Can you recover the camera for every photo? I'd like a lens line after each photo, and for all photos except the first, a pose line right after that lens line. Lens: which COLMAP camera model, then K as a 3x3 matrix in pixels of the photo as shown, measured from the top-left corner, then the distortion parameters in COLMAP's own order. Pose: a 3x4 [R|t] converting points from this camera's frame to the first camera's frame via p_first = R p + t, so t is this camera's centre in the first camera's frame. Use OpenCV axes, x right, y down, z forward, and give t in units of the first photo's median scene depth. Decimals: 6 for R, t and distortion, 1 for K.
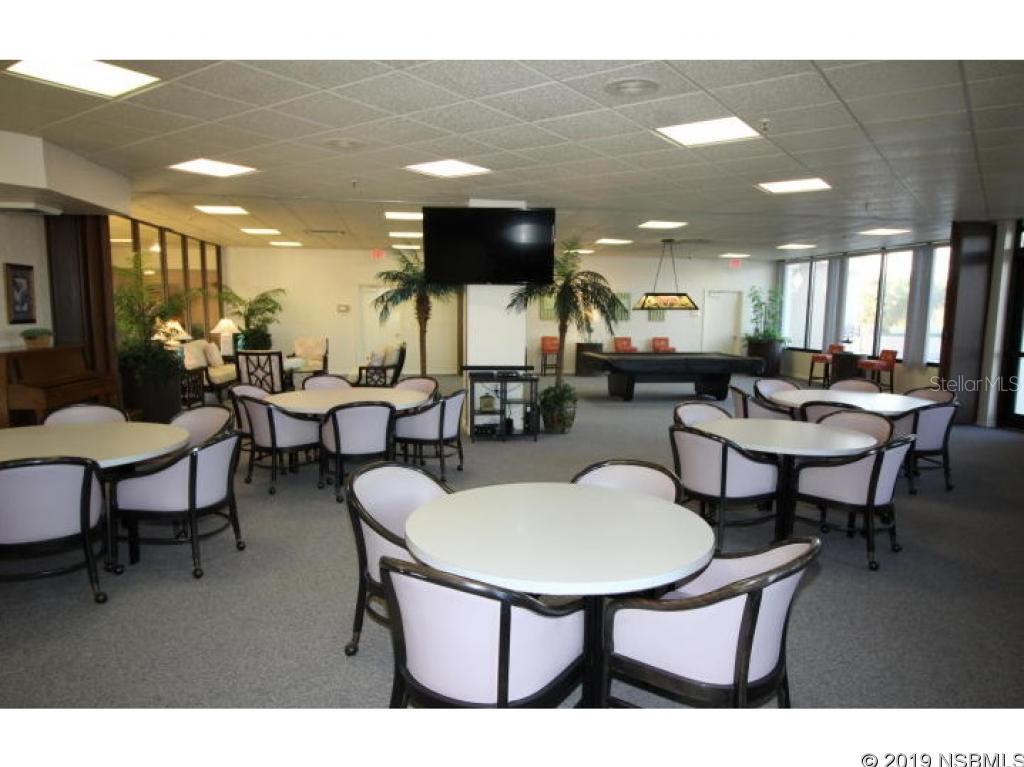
lens RADIAL K [[684.4, 0, 511.0], [0, 684.4, 388.4], [0, 0, 1]] dist [0.003923, 0.000530]
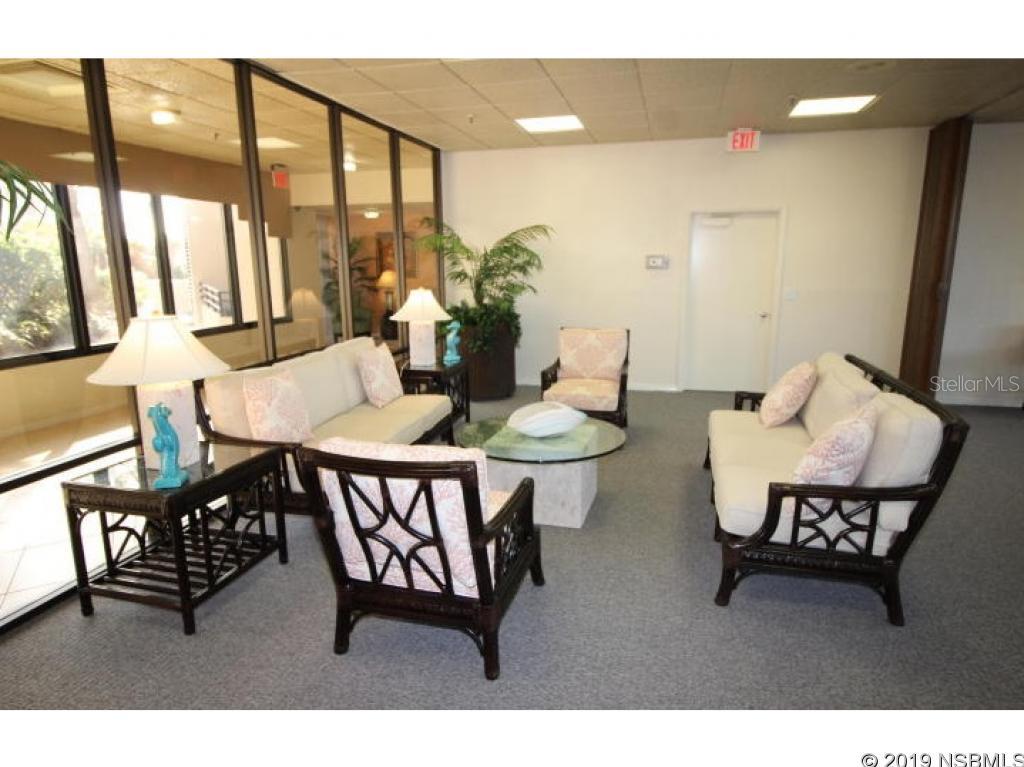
lens RADIAL K [[601.6, 0, 510.7], [0, 601.6, 383.2], [0, 0, 1]] dist [0.036105, 0.000522]
pose [[0.916724, 0.060050, -0.394984, -0.172864], [-0.026240, 0.995555, 0.090455, -0.069228], [0.398660, -0.072558, 0.914224, 0.577139]]
